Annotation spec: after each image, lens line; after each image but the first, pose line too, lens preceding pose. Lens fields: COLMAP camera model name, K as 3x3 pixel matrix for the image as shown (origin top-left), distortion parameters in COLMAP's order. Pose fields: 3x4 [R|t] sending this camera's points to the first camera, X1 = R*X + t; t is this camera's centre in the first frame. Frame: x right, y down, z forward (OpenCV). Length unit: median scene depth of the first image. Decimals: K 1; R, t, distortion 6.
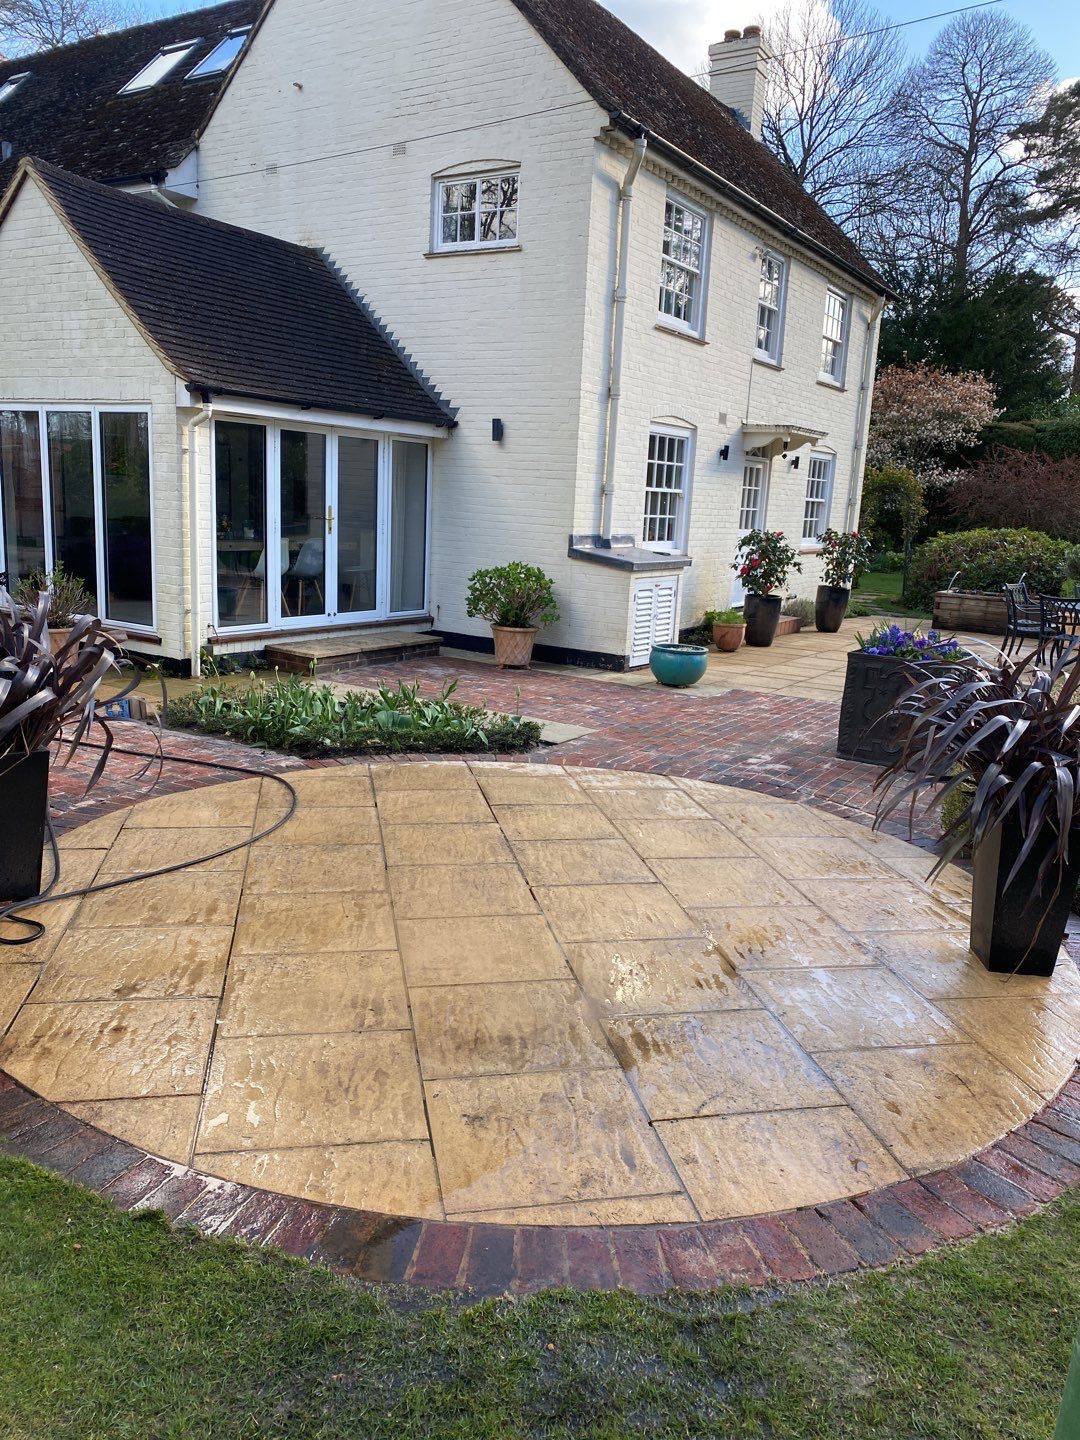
lens RADIAL K [[1086.1, 0, 541.1], [0, 1086.1, 717.8], [0, 0, 1]] dist [0.027682, -0.009750]
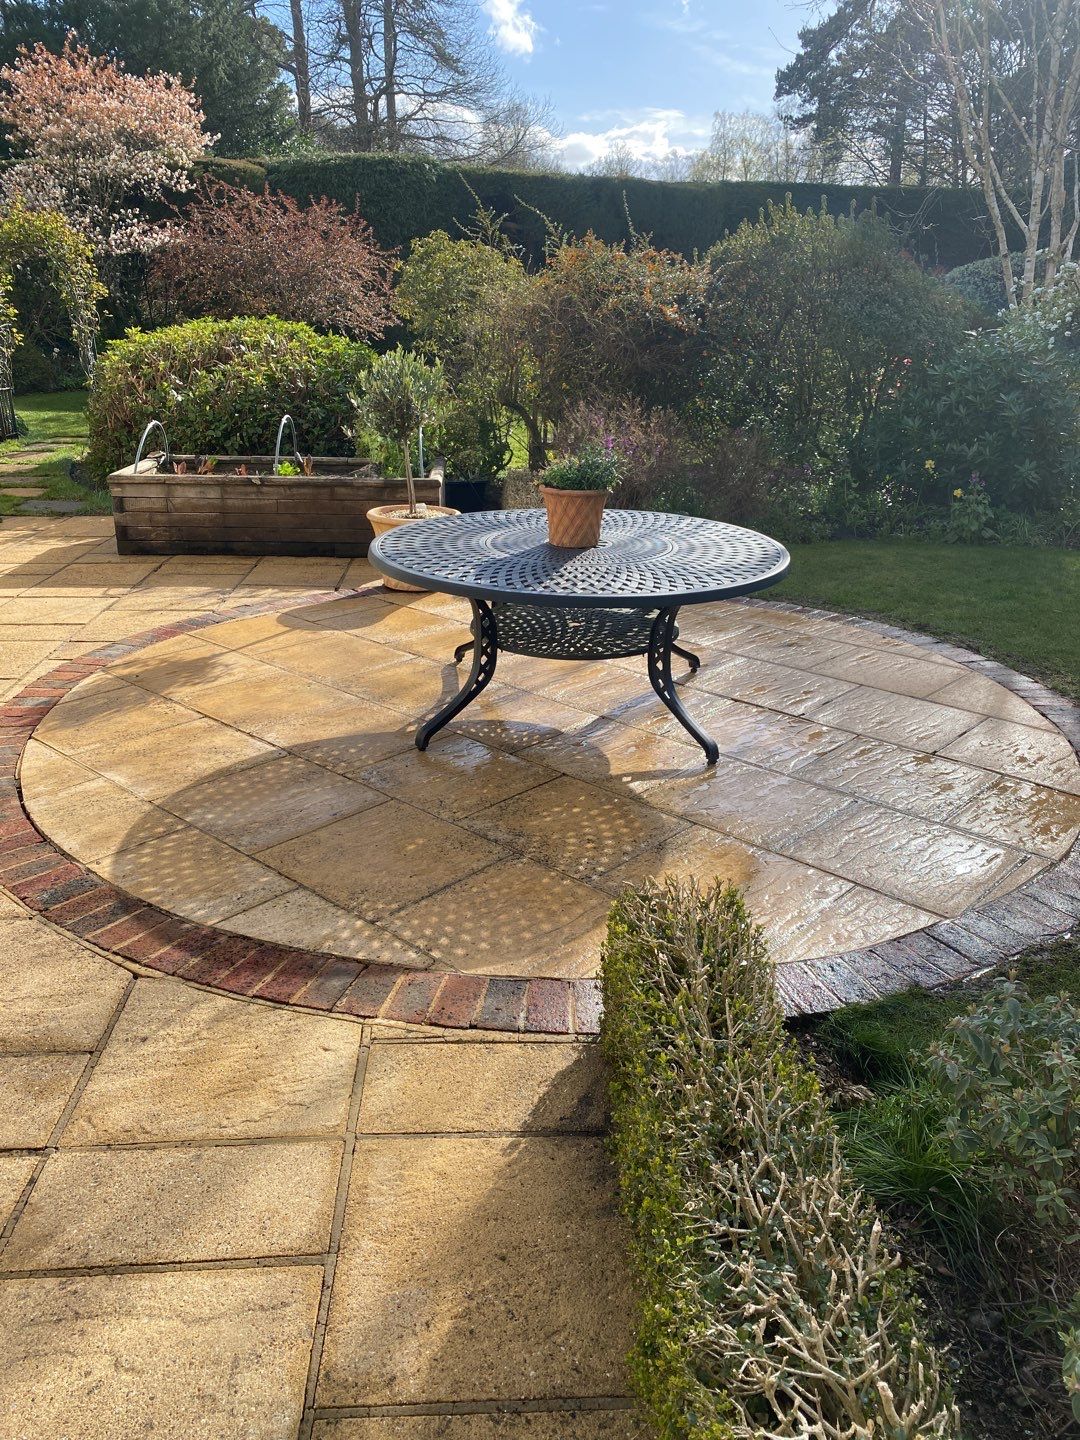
lens RADIAL K [[1087.0, 0, 546.8], [0, 1087.0, 715.8], [0, 0, 1]] dist [0.026612, -0.011162]
pose [[0.806968, -0.237229, 0.540856, 0.378392], [0.137697, 0.966116, 0.218309, -0.145930], [-0.574320, -0.101694, 0.812290, 0.818057]]
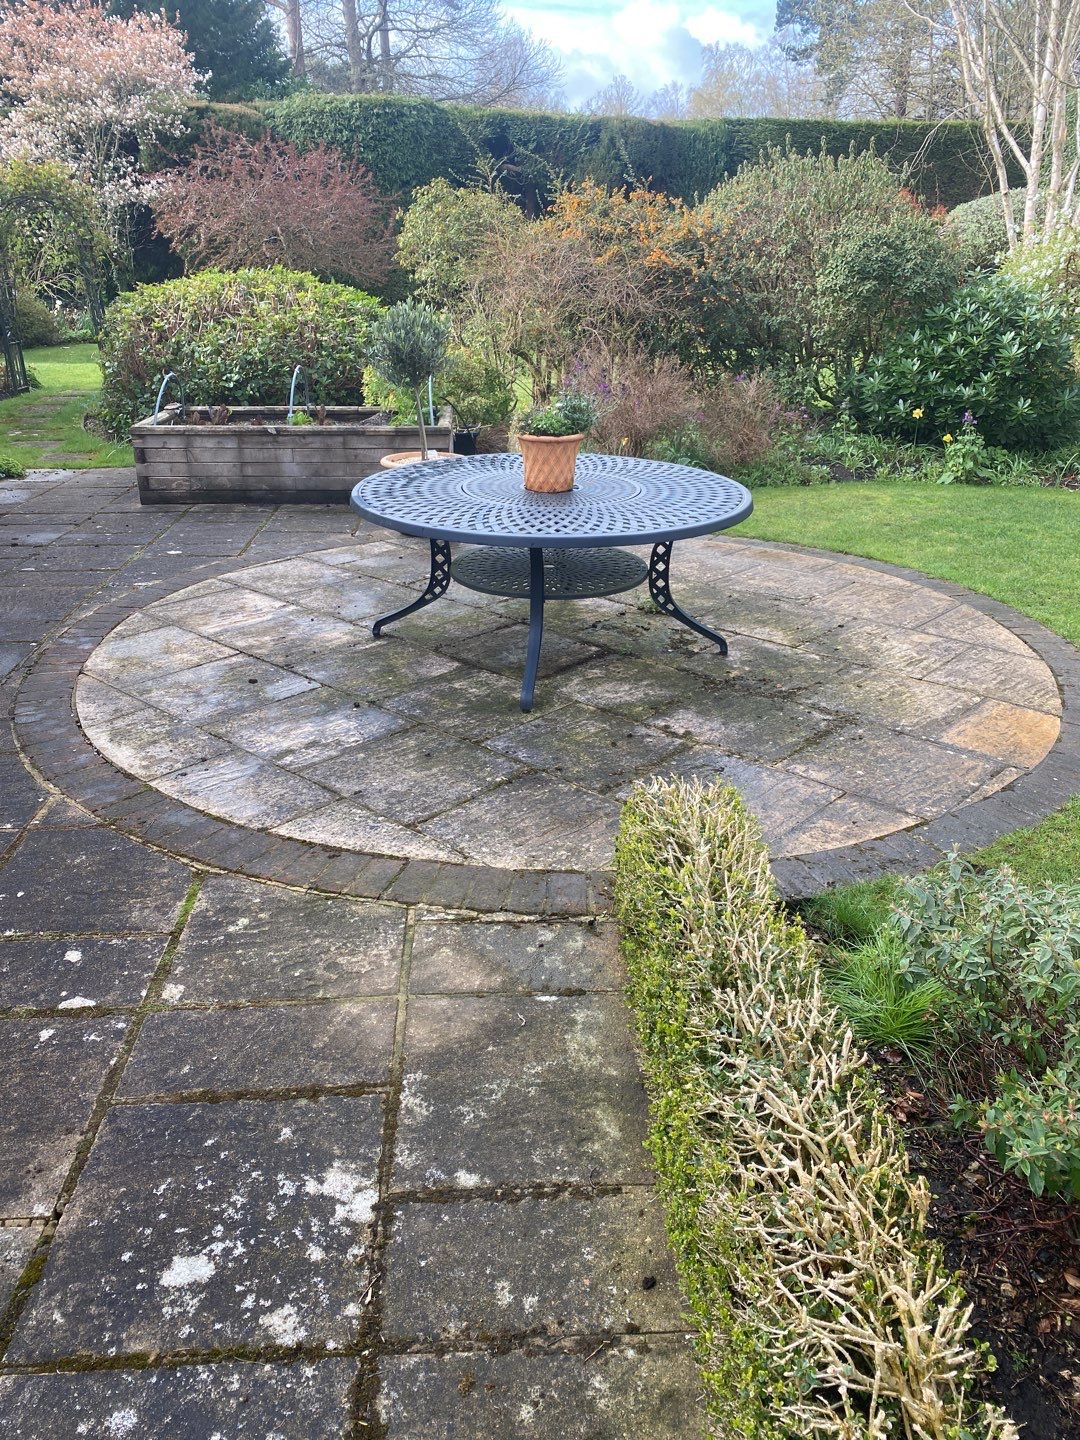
lens RADIAL K [[1086.1, 0, 541.1], [0, 1086.1, 717.8], [0, 0, 1]] dist [0.027682, -0.009750]
pose [[0.808090, -0.271177, 0.522928, 0.356093], [0.150303, 0.953271, 0.262076, -0.145486], [-0.569561, -0.133183, 0.811087, 0.794441]]
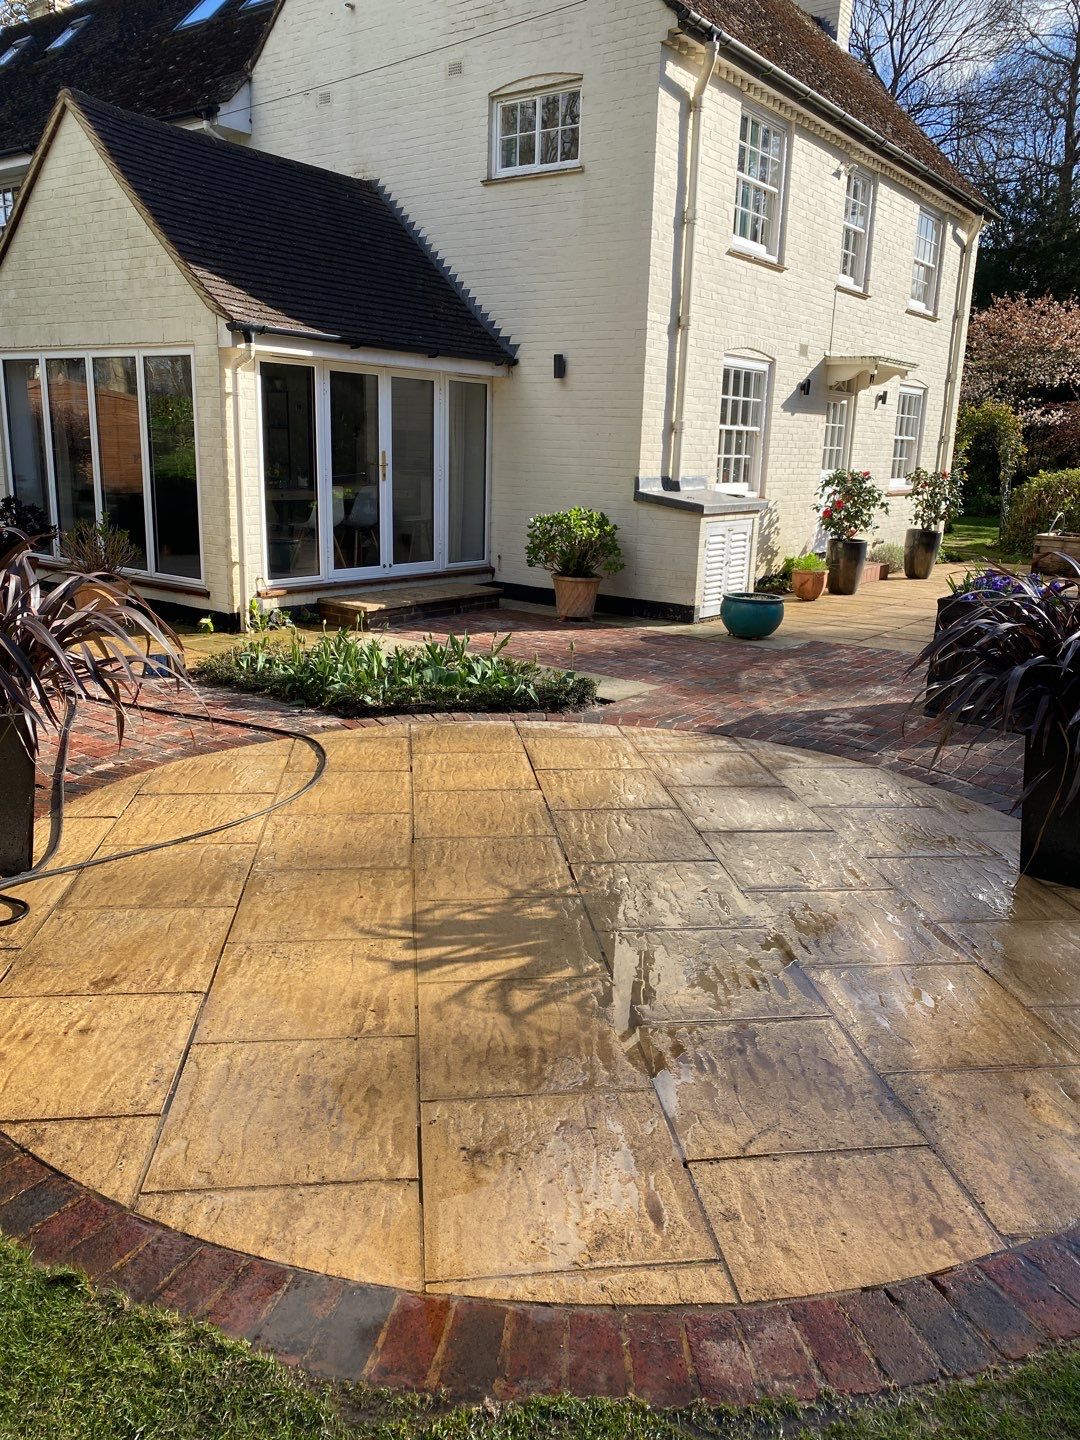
lens RADIAL K [[1086.4, 0, 543.3], [0, 1086.4, 710.4], [0, 0, 1]] dist [0.024597, -0.008923]
pose [[0.997319, -0.001514, -0.073160, 0.015306], [0.004175, 0.999335, 0.036236, -0.001407], [0.073057, -0.036444, 0.996662, 0.049813]]
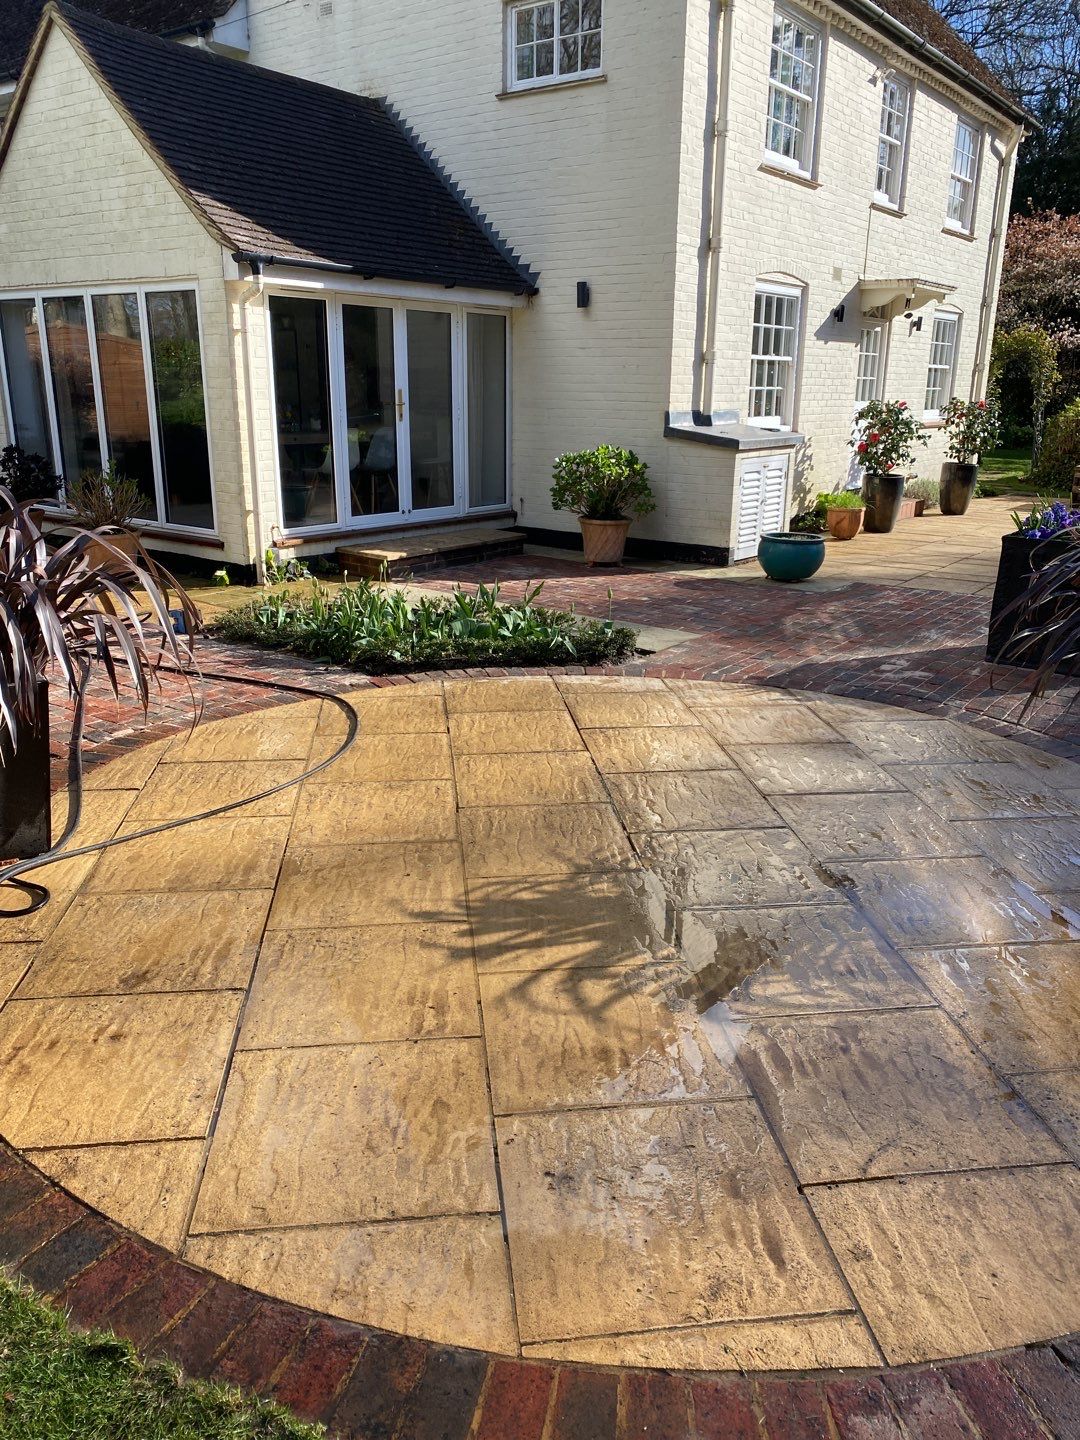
lens RADIAL K [[1087.0, 0, 546.8], [0, 1087.0, 715.8], [0, 0, 1]] dist [0.026612, -0.011162]
pose [[0.996532, -0.014377, -0.081965, -0.001437], [0.021936, 0.995510, 0.092082, -0.005052], [0.080273, -0.093560, 0.992372, 0.081191]]
